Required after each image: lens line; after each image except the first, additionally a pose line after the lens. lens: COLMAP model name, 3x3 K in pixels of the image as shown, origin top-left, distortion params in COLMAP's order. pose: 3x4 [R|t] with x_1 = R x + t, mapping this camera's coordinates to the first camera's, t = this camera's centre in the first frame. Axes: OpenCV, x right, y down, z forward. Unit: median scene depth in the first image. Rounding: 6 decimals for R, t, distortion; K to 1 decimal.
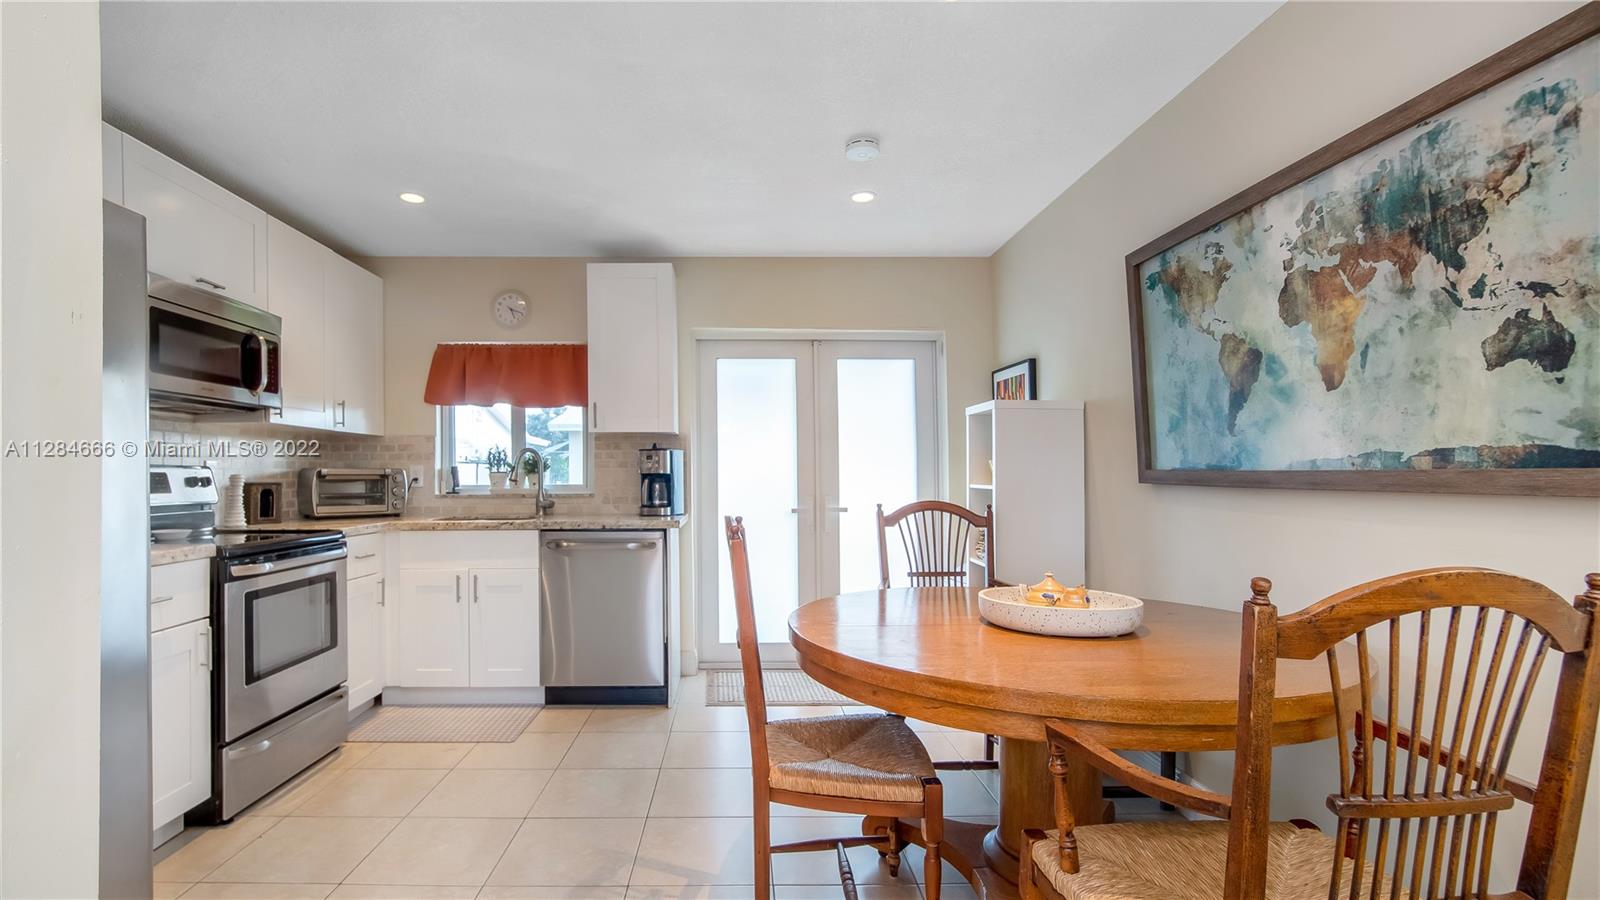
lens RADIAL K [[727.2, 0, 745.6], [0, 727.2, 462.0], [0, 0, 1]] dist [-0.017999, 0.006534]
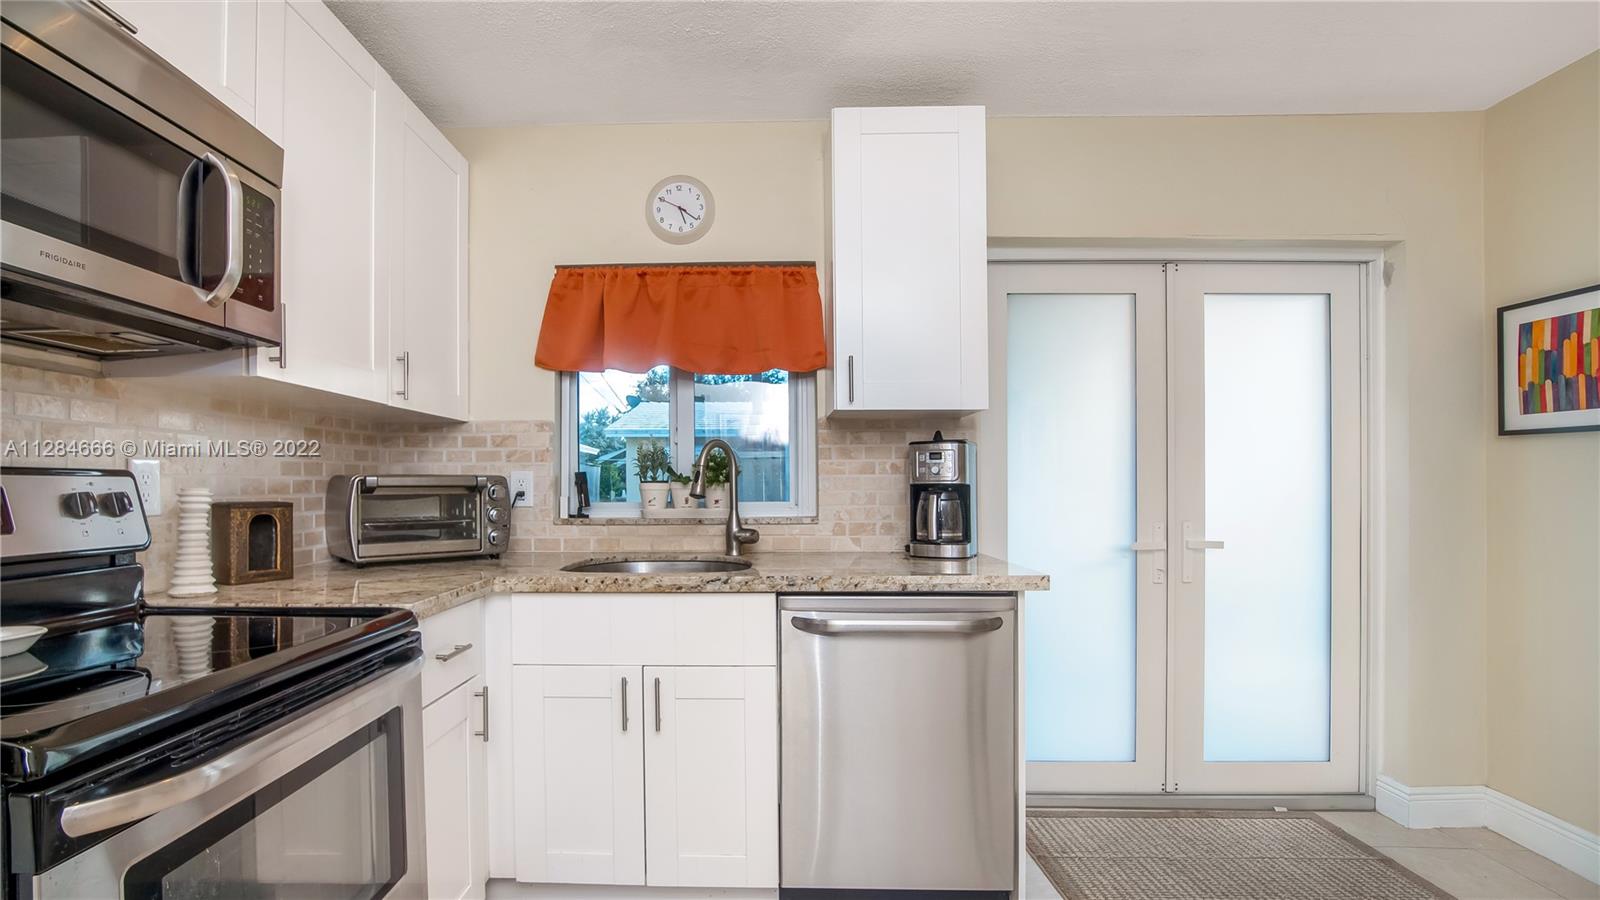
lens RADIAL K [[727.2, 0, 746.9], [0, 727.2, 494.6], [0, 0, 1]] dist [-0.017999, 0.006534]
pose [[0.998754, 0.001308, -0.049885, -0.275430], [0.000322, 0.999466, 0.032665, 0.005741], [0.049901, -0.032640, 0.998221, 0.474094]]
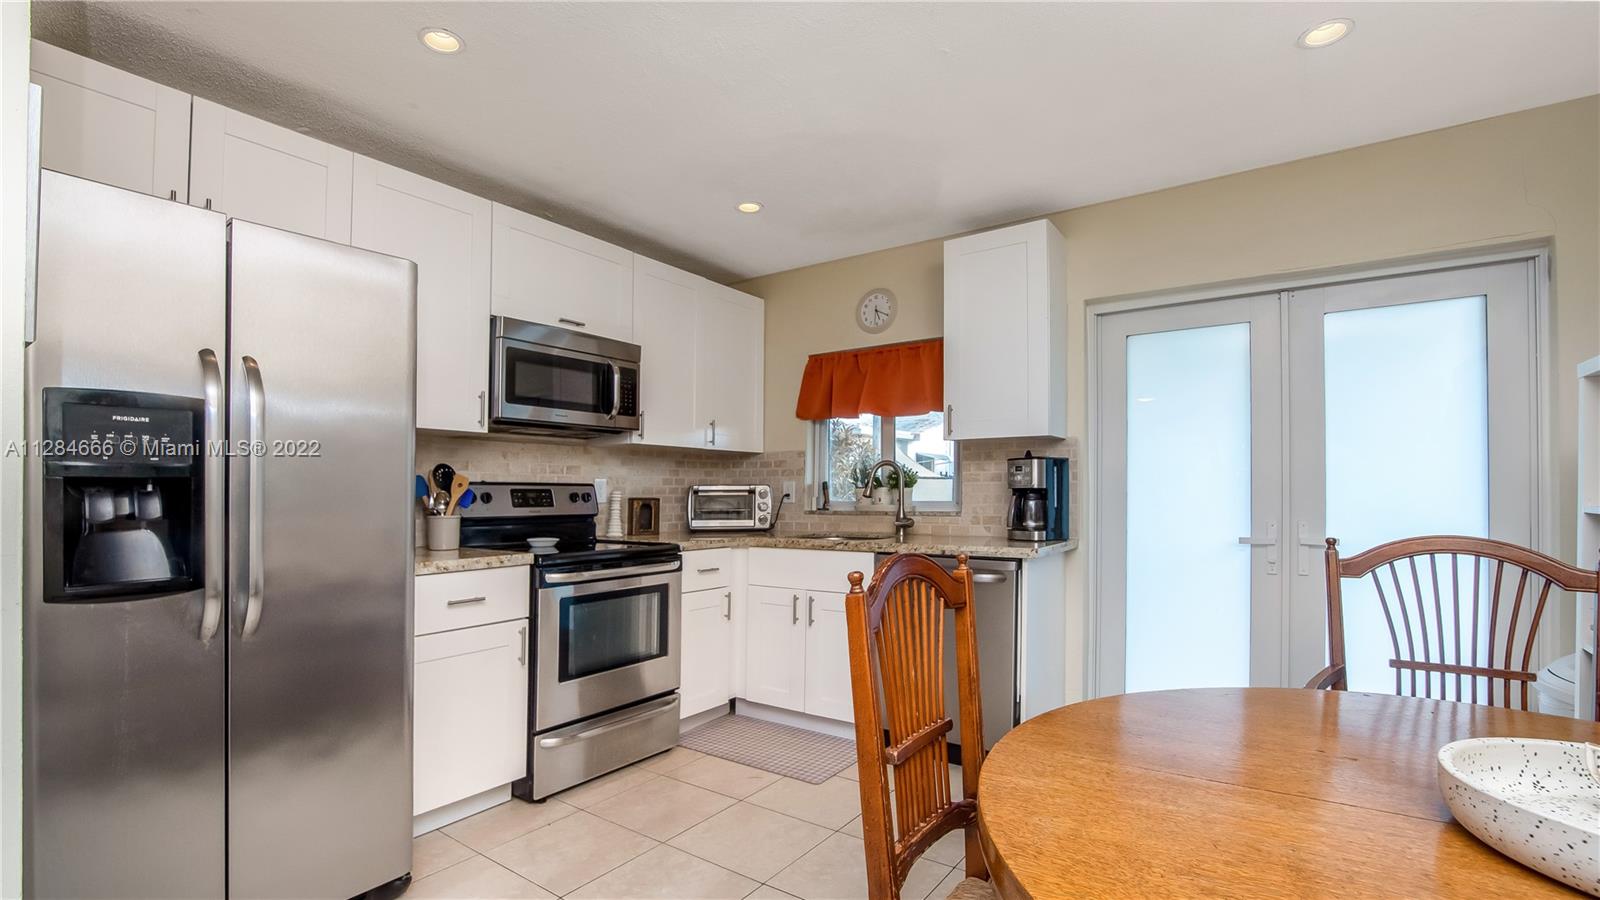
lens RADIAL K [[727.2, 0, 768.9], [0, 727.2, 498.9], [0, 0, 1]] dist [-0.017999, 0.006534]
pose [[0.792563, 0.006134, -0.609759, 0.156262], [0.012432, 0.999579, 0.026216, 0.003017], [0.609663, -0.028358, 0.792153, 0.216705]]
